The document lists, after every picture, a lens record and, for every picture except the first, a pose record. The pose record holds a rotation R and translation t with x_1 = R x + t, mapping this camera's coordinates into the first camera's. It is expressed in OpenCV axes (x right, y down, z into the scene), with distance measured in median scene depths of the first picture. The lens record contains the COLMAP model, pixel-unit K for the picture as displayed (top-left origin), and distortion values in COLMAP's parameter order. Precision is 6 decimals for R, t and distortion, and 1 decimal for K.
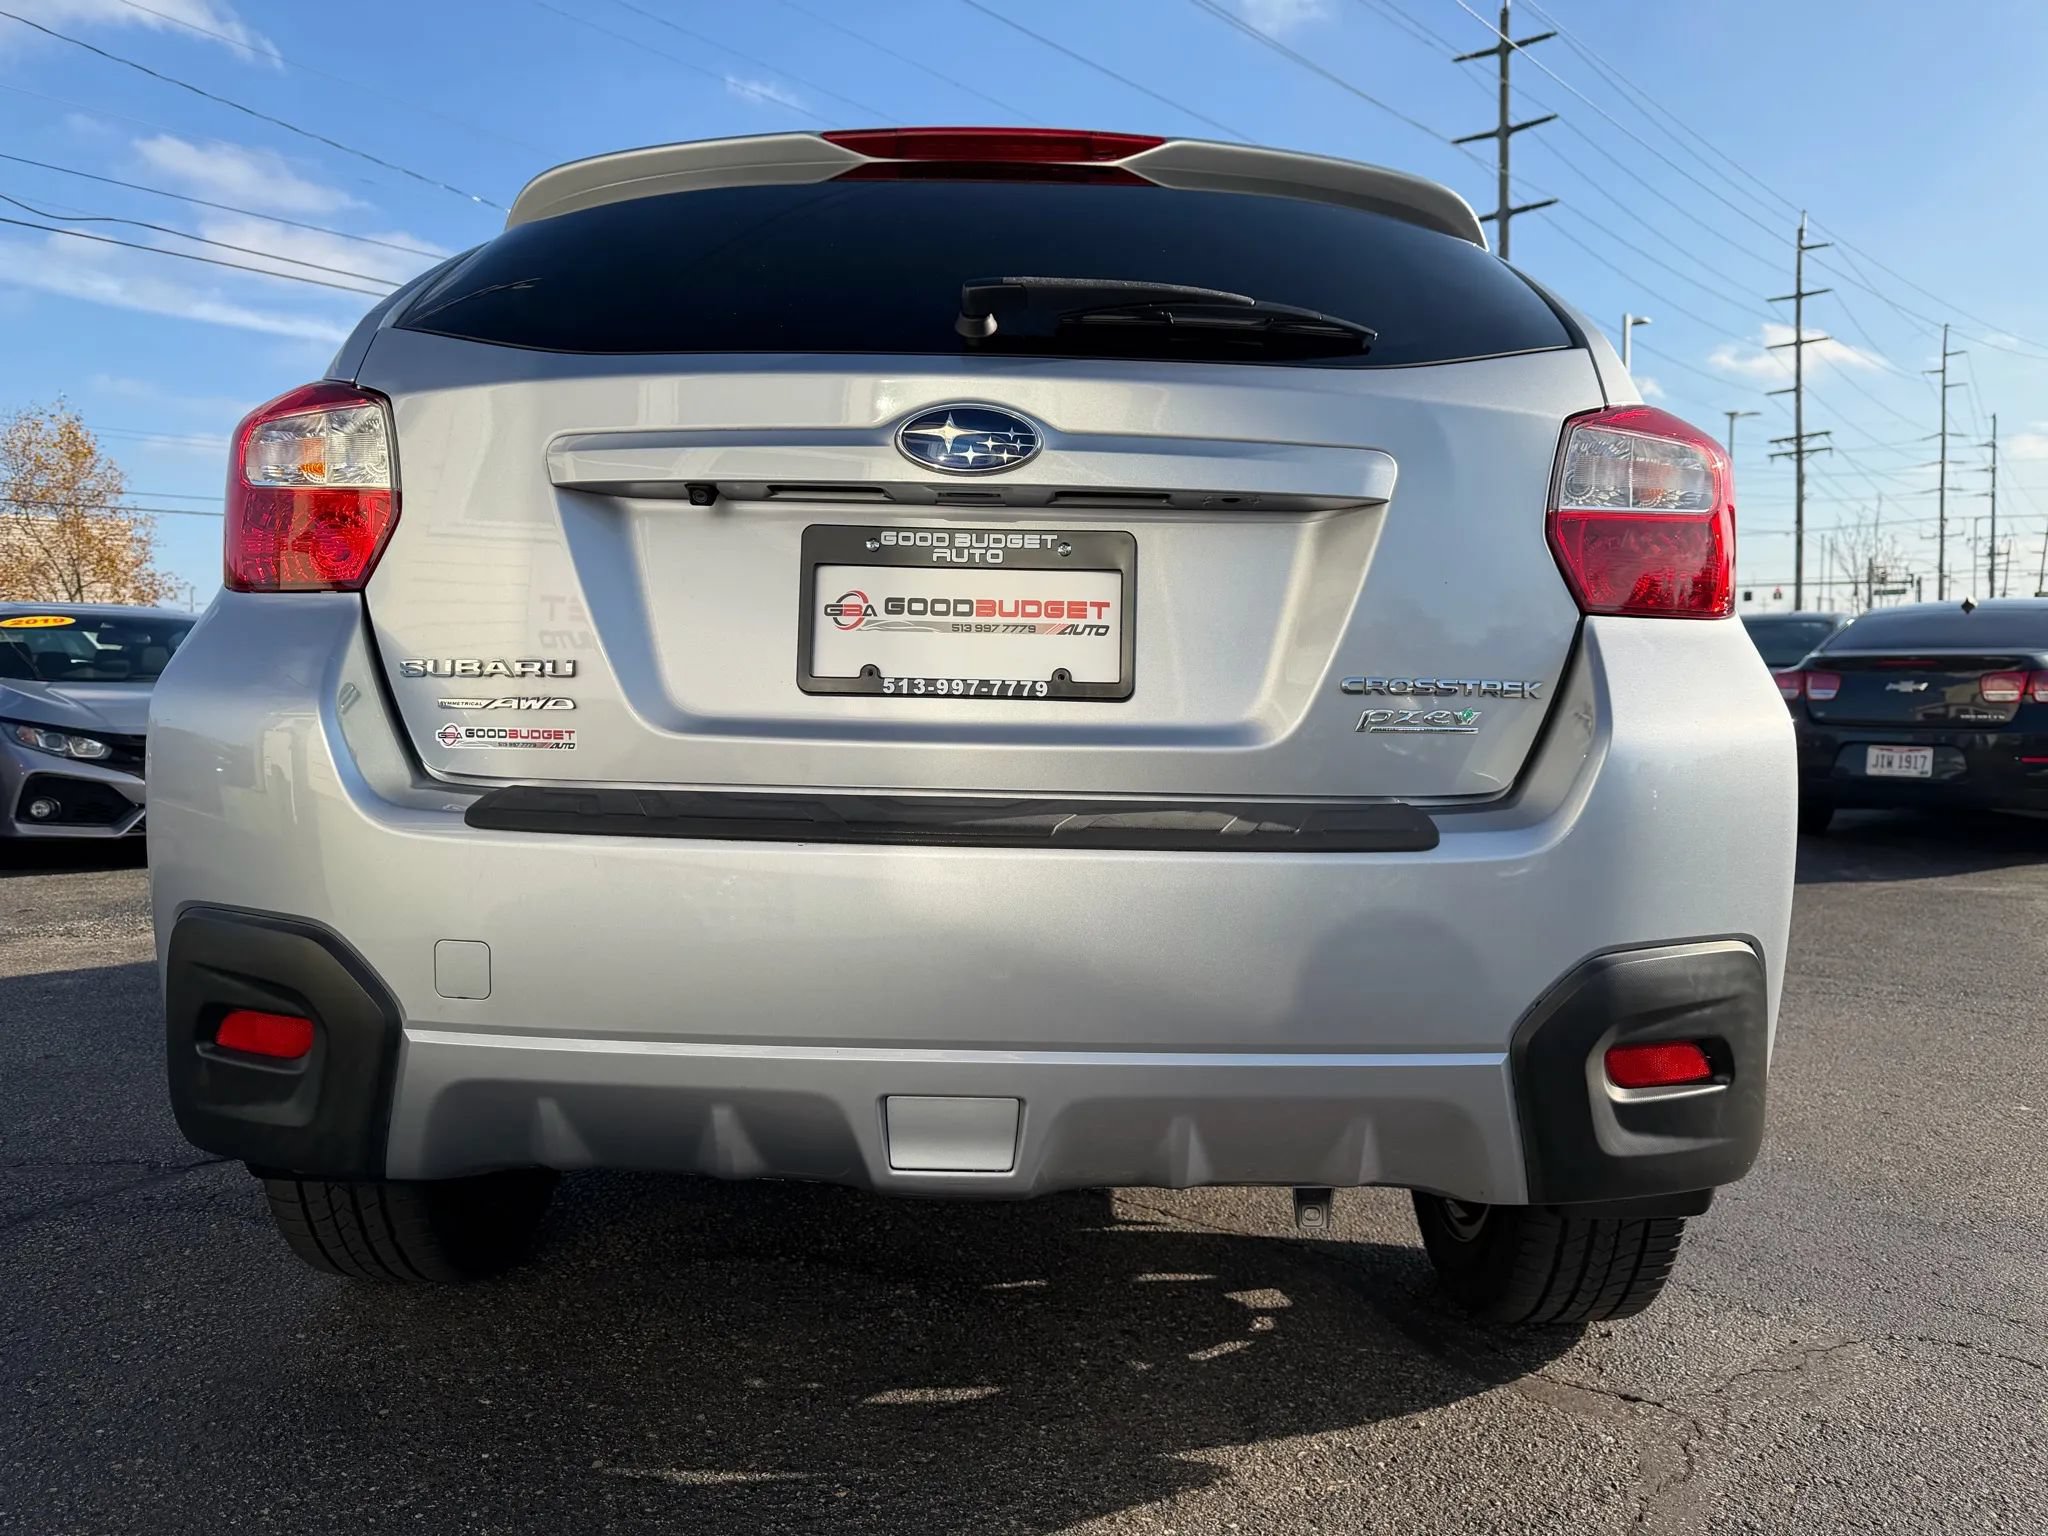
lens RADIAL K [[1505.7, 0, 983.8], [0, 1505.7, 793.5], [0, 0, 1]] dist [-0.006803, -0.003265]
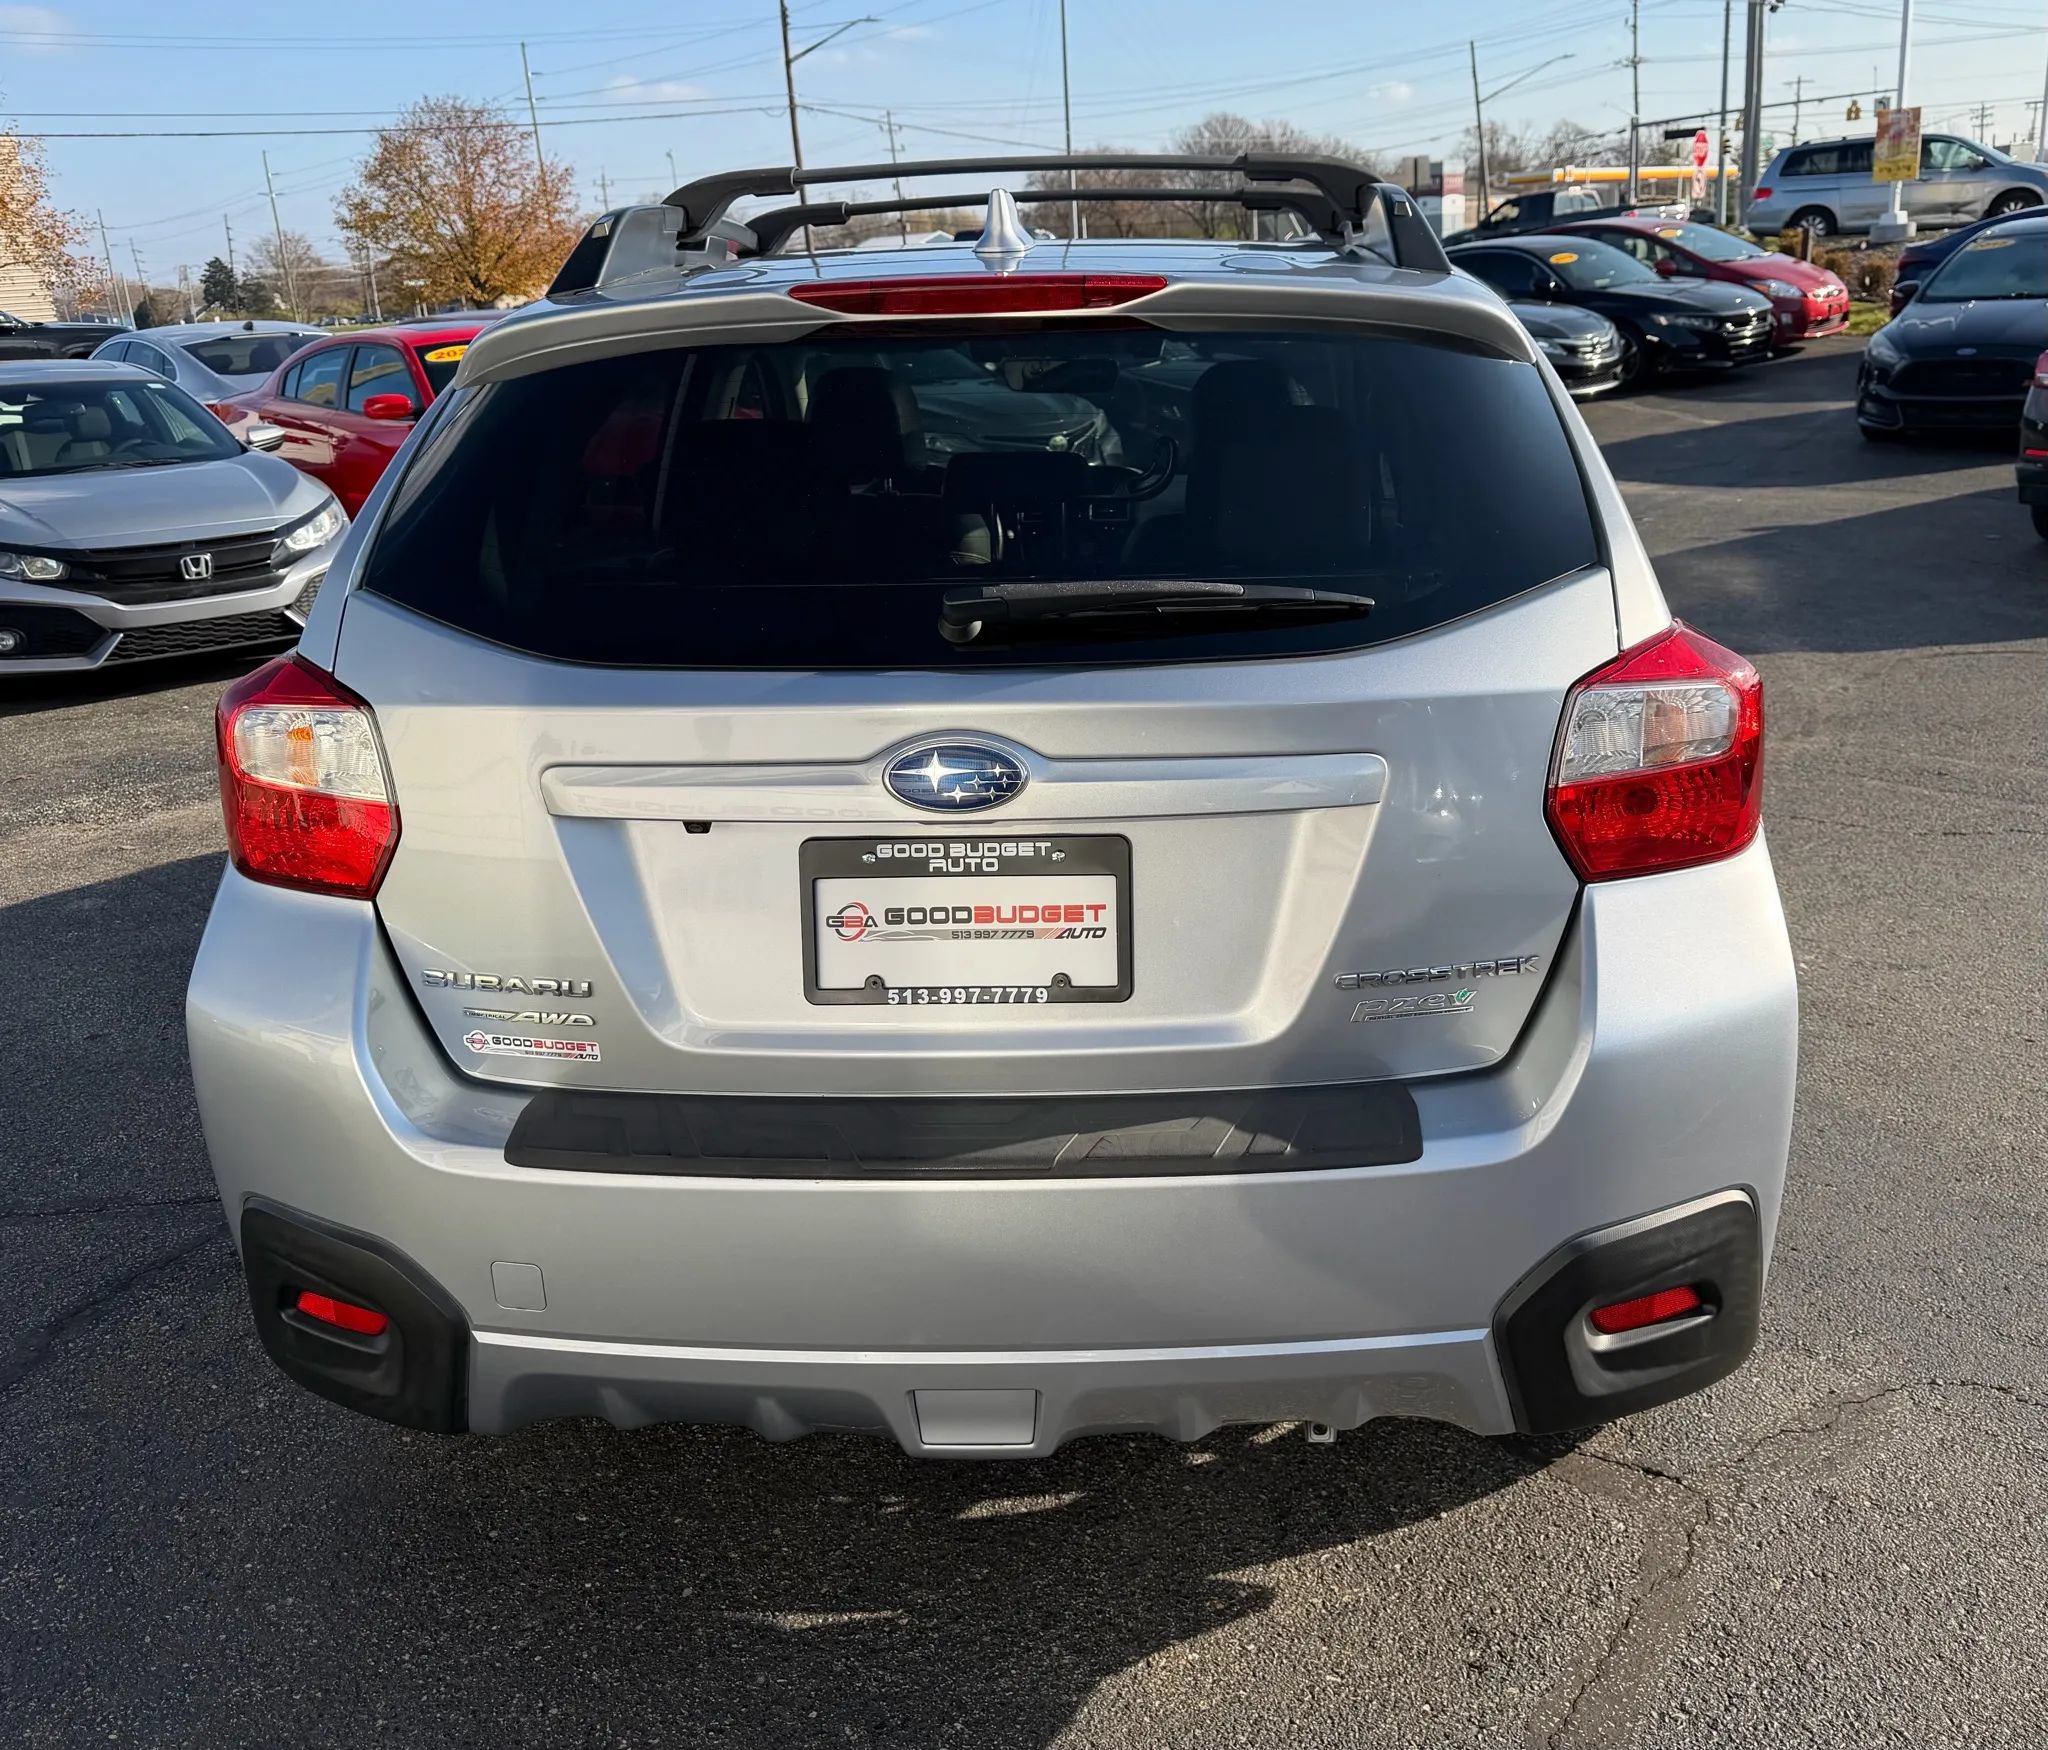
lens RADIAL K [[1815.8, 0, 1024.0], [0, 1815.8, 875.0], [0, 0, 1]] dist [0.001925, -0.016396]
pose [[0.998113, -0.032944, -0.051809, 0.085669], [0.045796, 0.961530, 0.270854, -0.443399], [0.040893, -0.272716, 0.961225, -0.155190]]
